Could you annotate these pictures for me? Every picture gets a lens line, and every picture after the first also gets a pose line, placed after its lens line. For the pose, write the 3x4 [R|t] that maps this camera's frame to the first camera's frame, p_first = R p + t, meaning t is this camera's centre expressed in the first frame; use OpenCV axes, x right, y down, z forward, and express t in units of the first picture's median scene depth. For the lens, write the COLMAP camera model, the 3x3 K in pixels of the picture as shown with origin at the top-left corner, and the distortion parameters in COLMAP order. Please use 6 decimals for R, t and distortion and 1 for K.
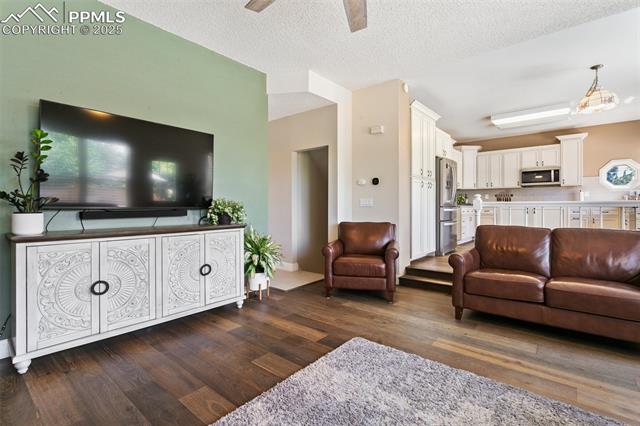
lens RADIAL K [[300.7, 0, 315.3], [0, 300.7, 208.8], [0, 0, 1]] dist [-0.003571, 0.001396]
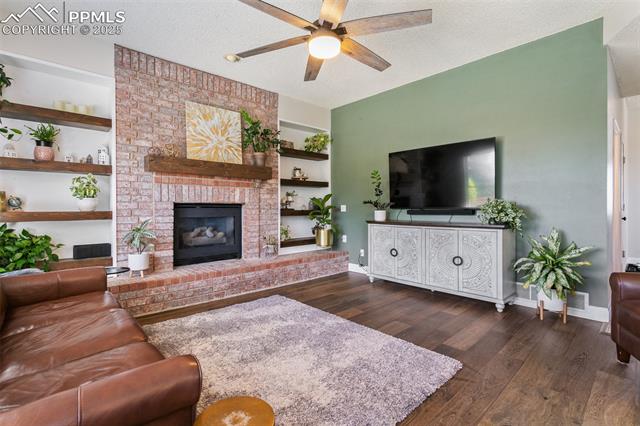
lens RADIAL K [[300.7, 0, 315.1], [0, 300.7, 209.5], [0, 0, 1]] dist [-0.003571, 0.001396]
pose [[-0.137153, 0.008902, -0.990510, 1.046158], [-0.004370, 0.999944, 0.009592, -0.007638], [0.990540, 0.005645, -0.137107, 0.724977]]
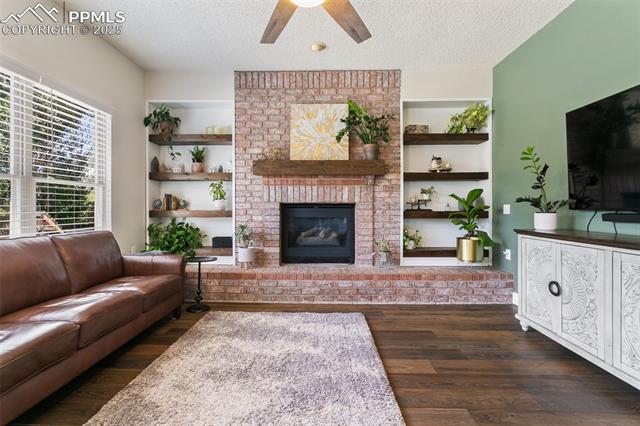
lens RADIAL K [[300.7, 0, 316.5], [0, 300.7, 209.8], [0, 0, 1]] dist [-0.003571, 0.001396]
pose [[-0.780031, 0.005516, -0.625717, 0.496152], [-0.003645, 0.999904, 0.013358, -0.009813], [0.625731, 0.012700, -0.779936, 1.196401]]
